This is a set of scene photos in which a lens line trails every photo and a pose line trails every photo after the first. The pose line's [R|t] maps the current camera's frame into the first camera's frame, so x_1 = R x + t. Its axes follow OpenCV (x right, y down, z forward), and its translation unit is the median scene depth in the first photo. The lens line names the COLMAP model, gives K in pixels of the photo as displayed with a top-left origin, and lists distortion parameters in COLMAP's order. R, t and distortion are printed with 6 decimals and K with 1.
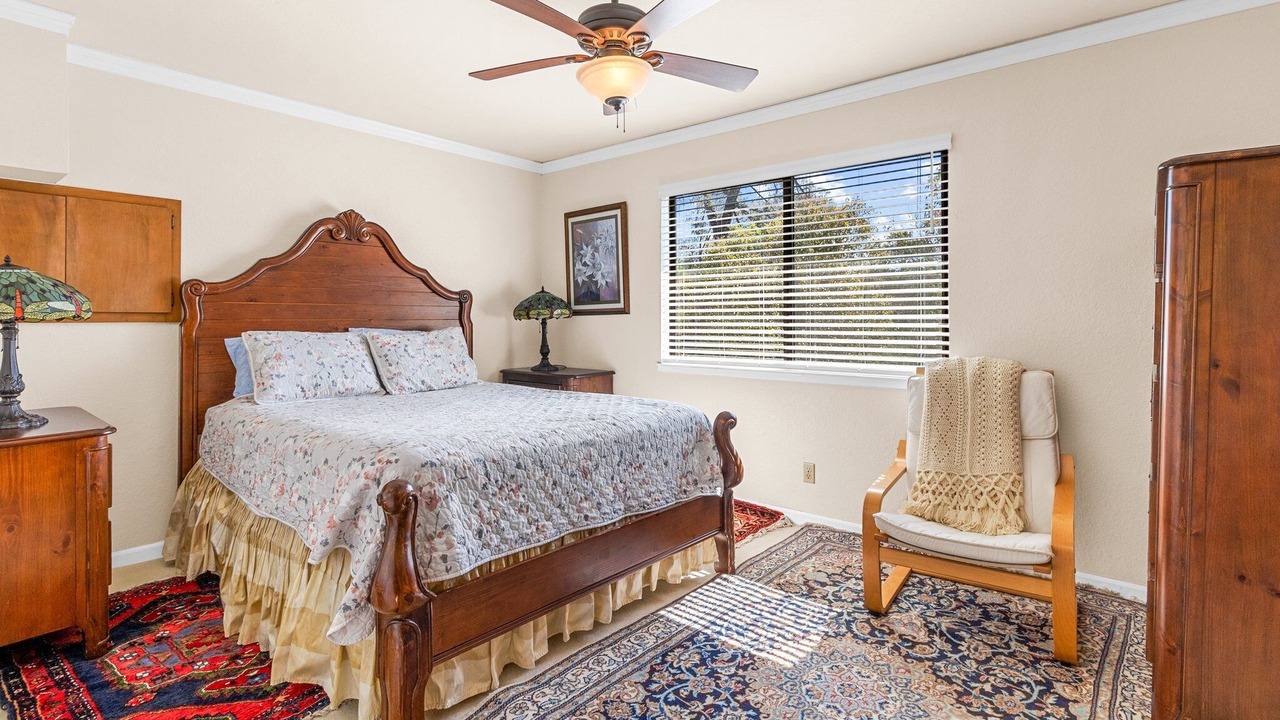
lens RADIAL K [[602.4, 0, 642.1], [0, 602.4, 347.0], [0, 0, 1]] dist [0.002136, 0.000363]
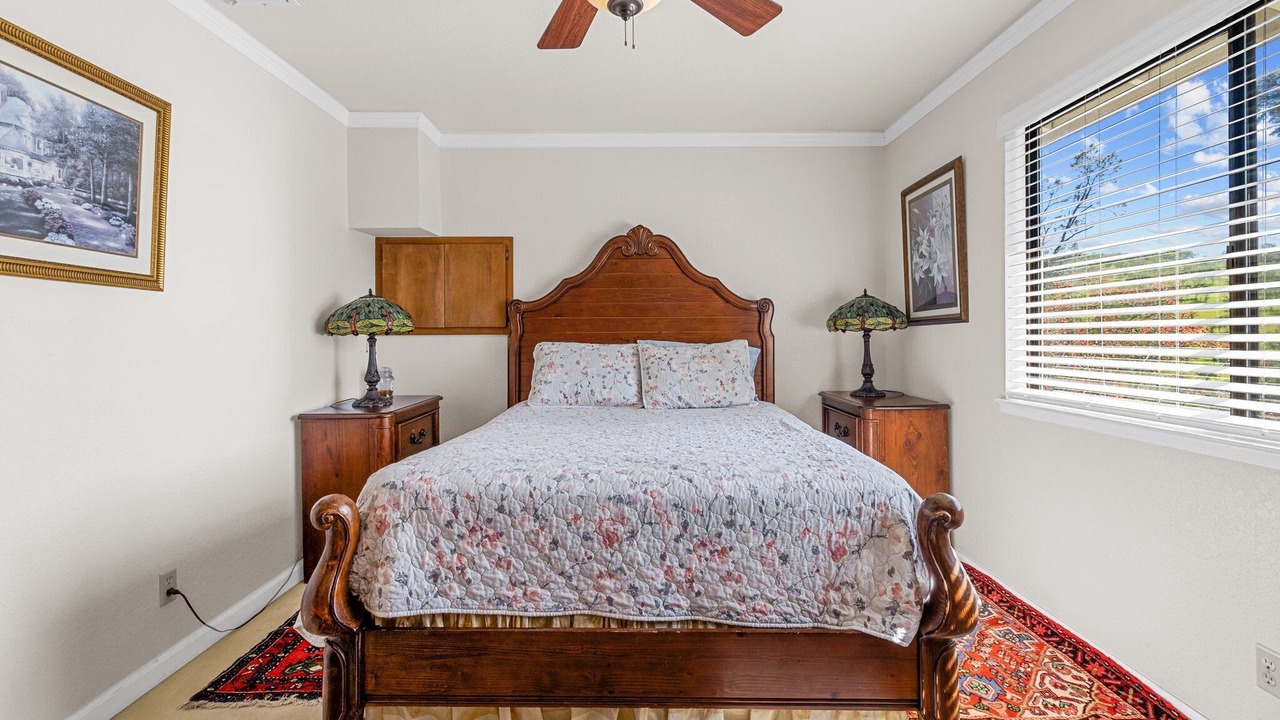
lens RADIAL K [[593.0, 0, 645.9], [0, 593.0, 356.1], [0, 0, 1]] dist [-0.000597, 0.000260]
pose [[0.651432, 0.025699, -0.758271, 0.354292], [-0.032629, 0.999450, 0.005841, -0.013131], [0.758005, 0.020937, 0.651913, 0.423151]]
